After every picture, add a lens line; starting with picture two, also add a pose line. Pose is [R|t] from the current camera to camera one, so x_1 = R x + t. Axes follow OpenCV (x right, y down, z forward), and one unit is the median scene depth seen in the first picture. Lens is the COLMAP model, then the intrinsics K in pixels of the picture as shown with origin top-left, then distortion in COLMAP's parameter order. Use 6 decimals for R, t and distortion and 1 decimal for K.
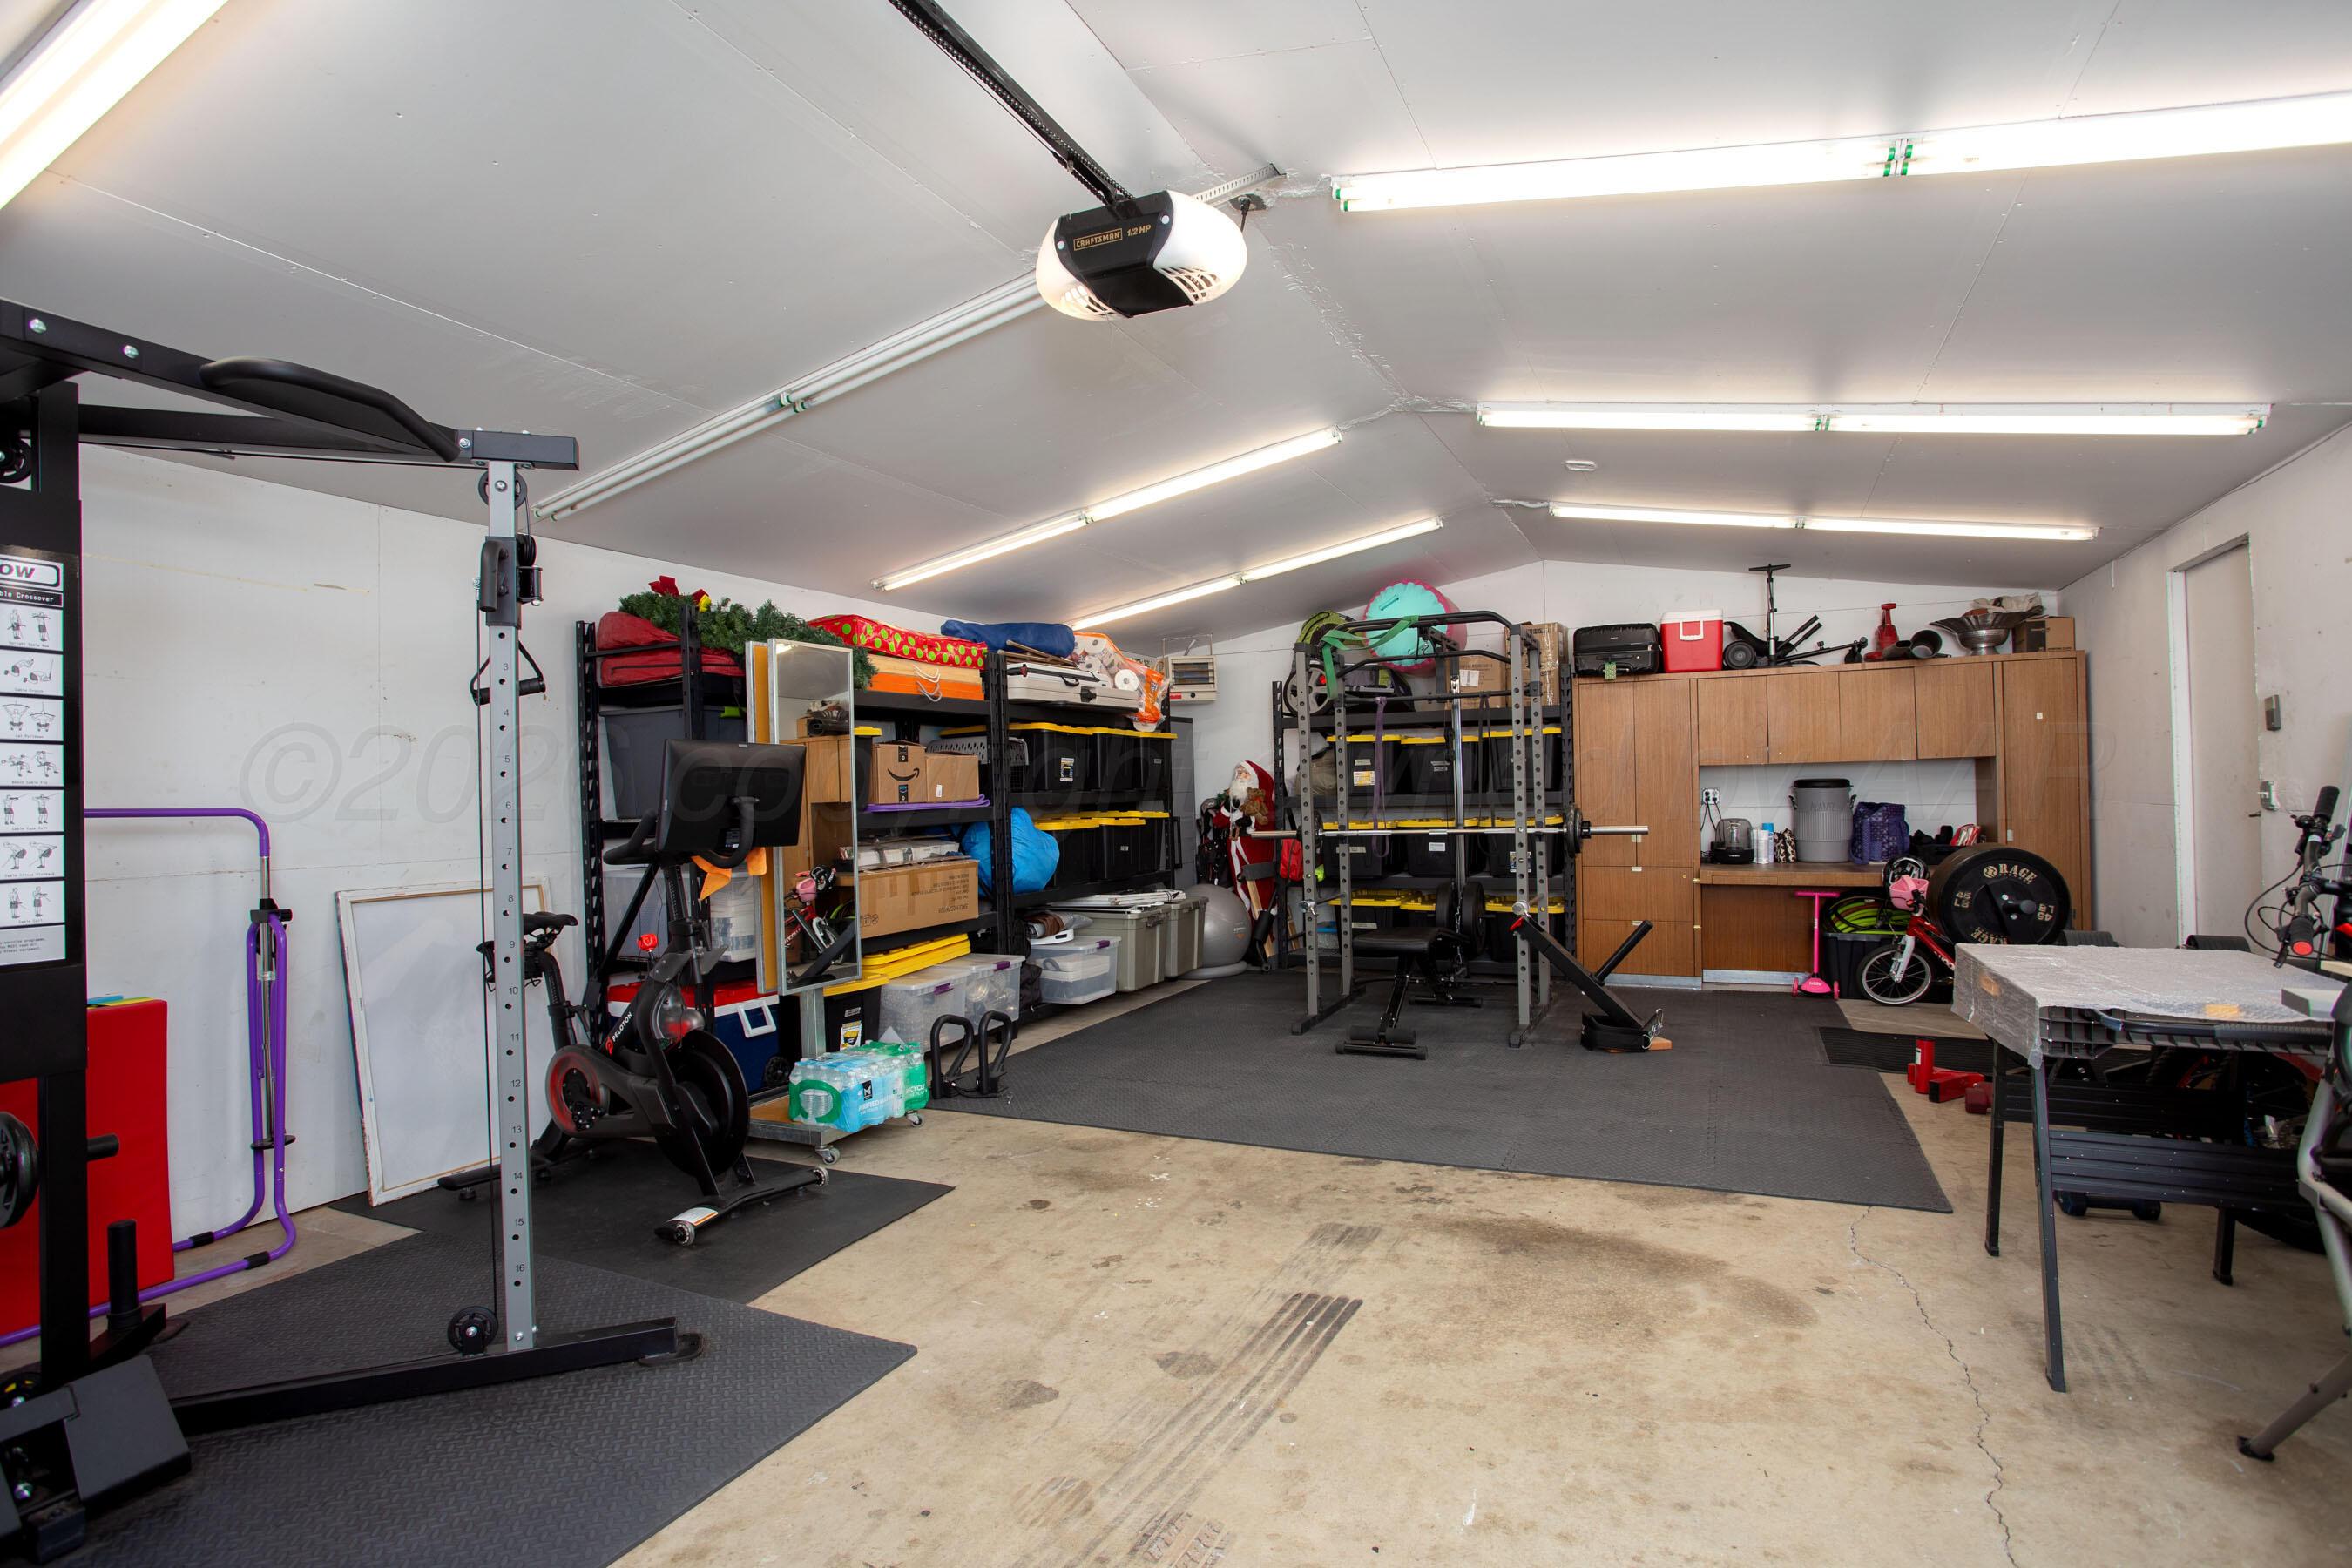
lens RADIAL K [[1172.8, 0, 1181.8], [0, 1172.8, 793.8], [0, 0, 1]] dist [-0.040329, 0.000421]
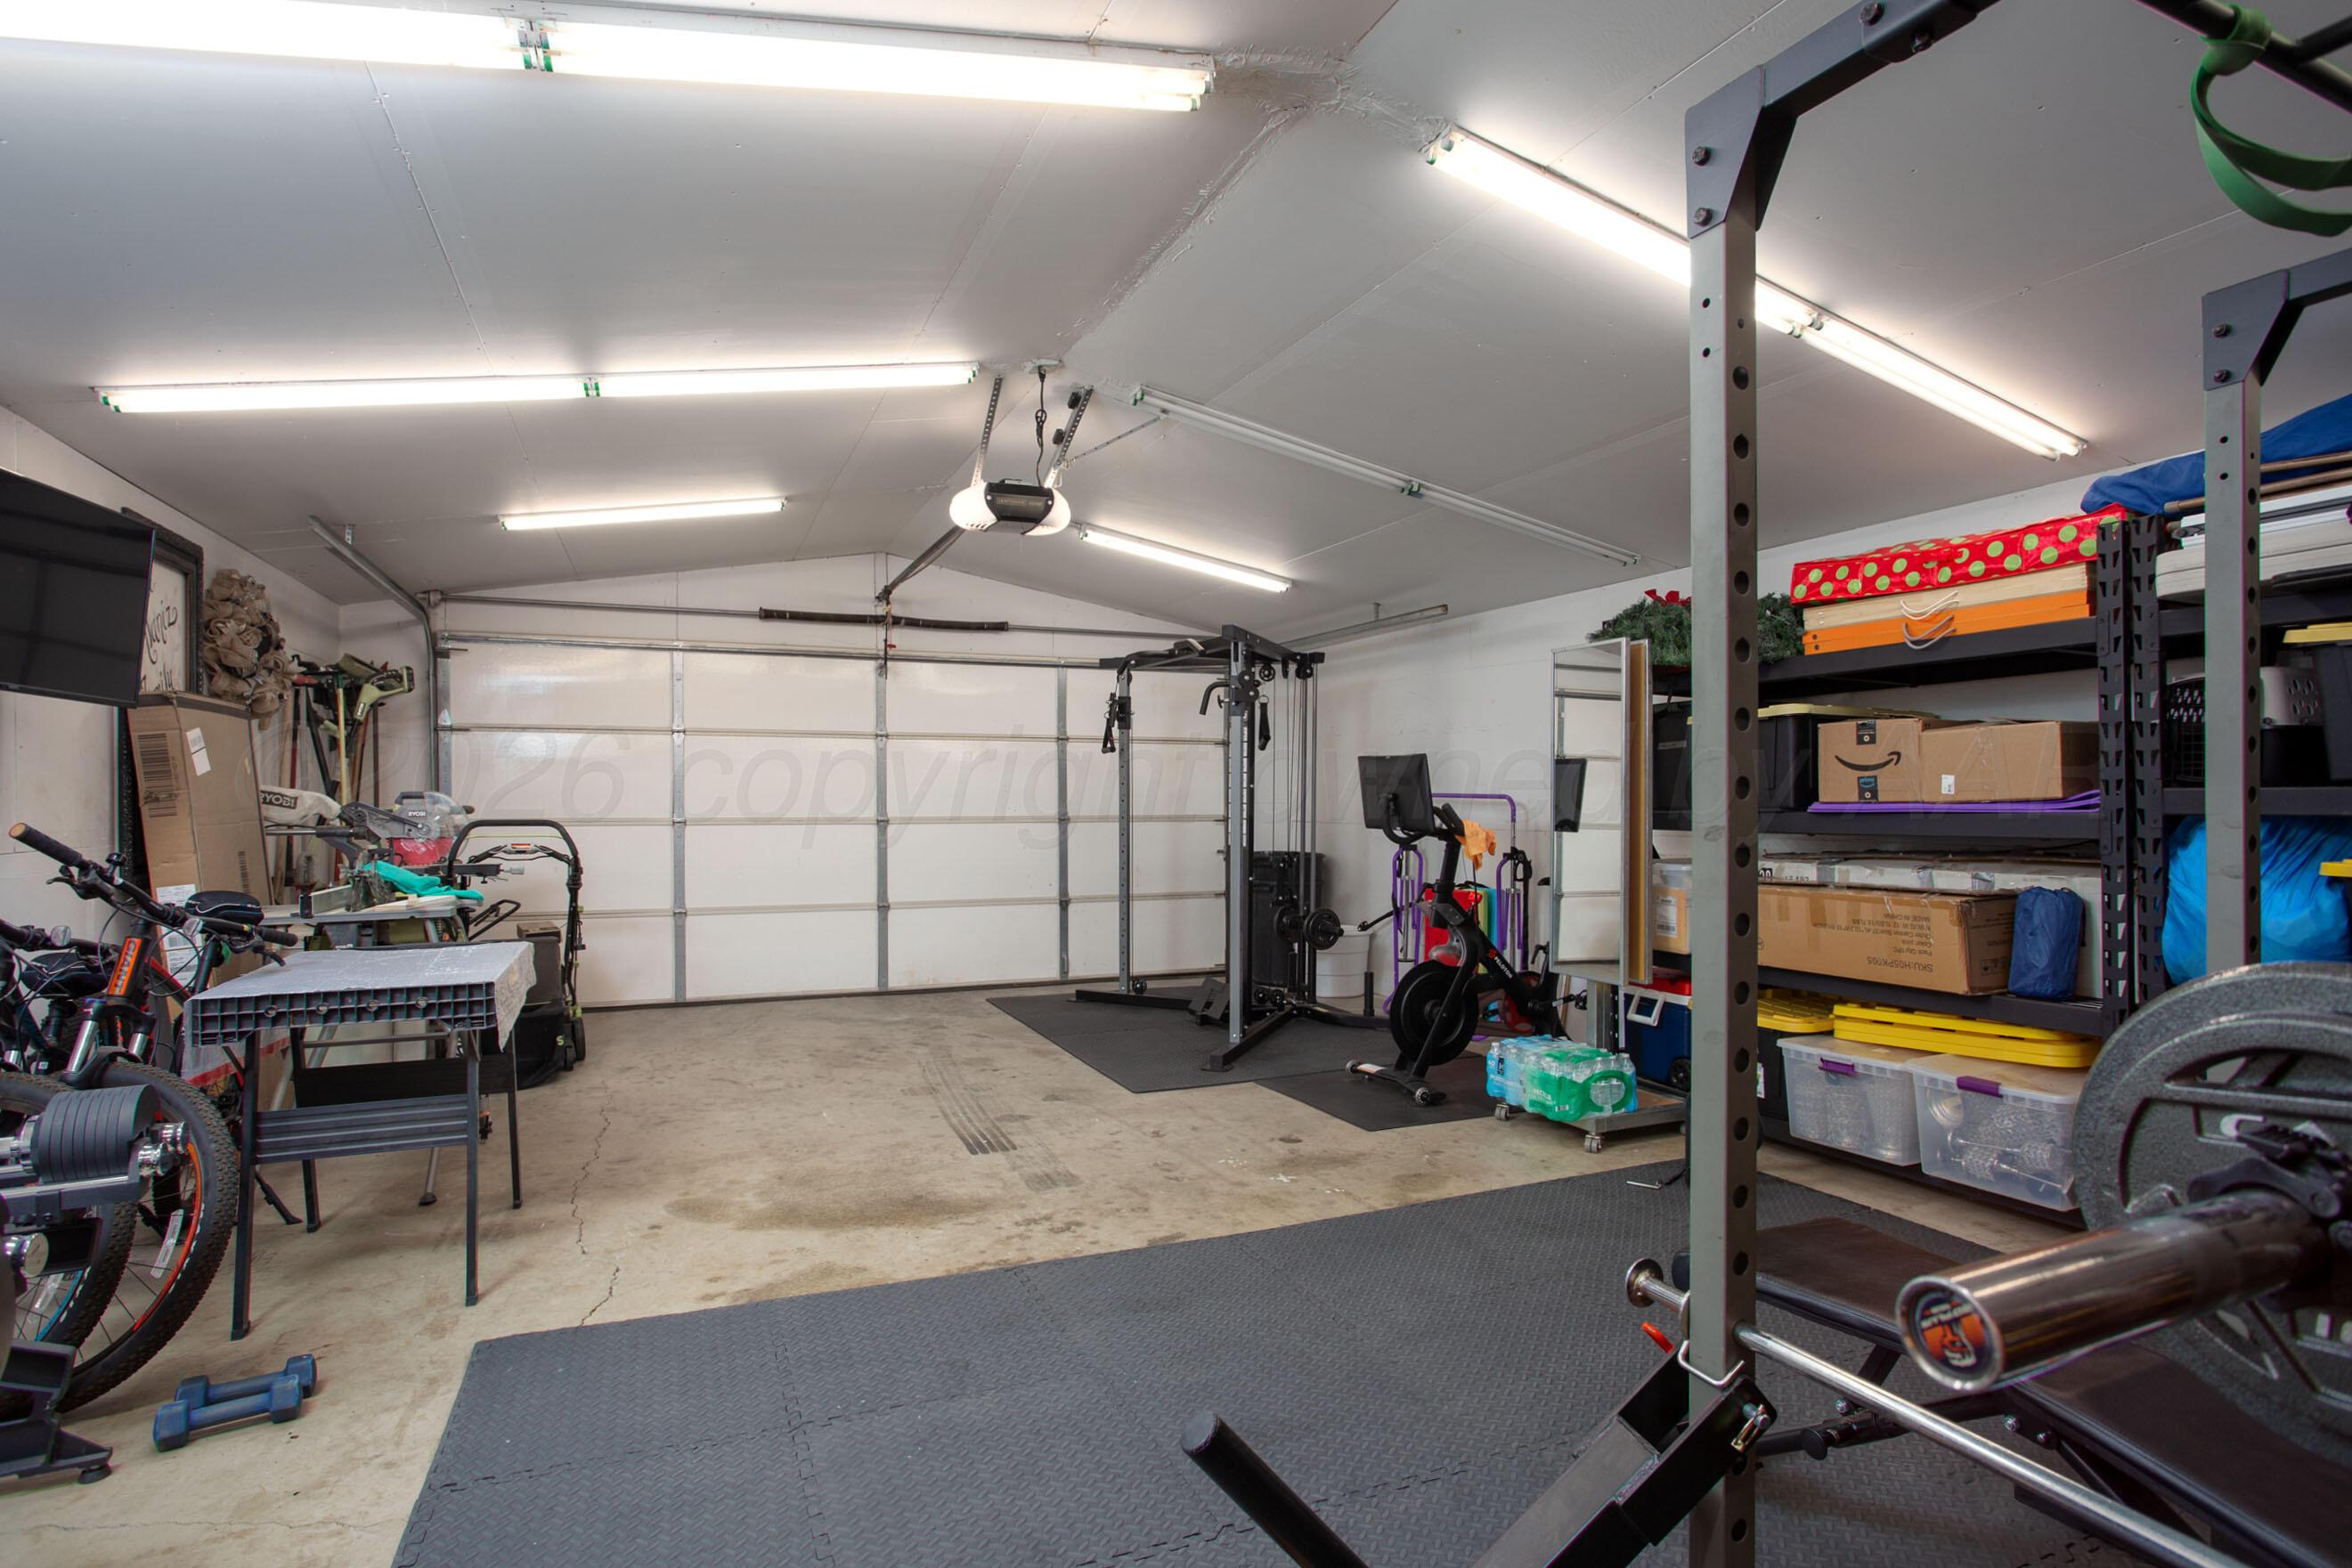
lens RADIAL K [[1172.6, 0, 1181.8], [0, 1172.6, 793.8], [0, 0, 1]] dist [-0.040329, 0.000421]
pose [[-0.658517, 0.017289, -0.752368, 0.886129], [0.018862, 0.999801, 0.006466, -0.014717], [0.752330, -0.009933, -0.658712, 1.787627]]
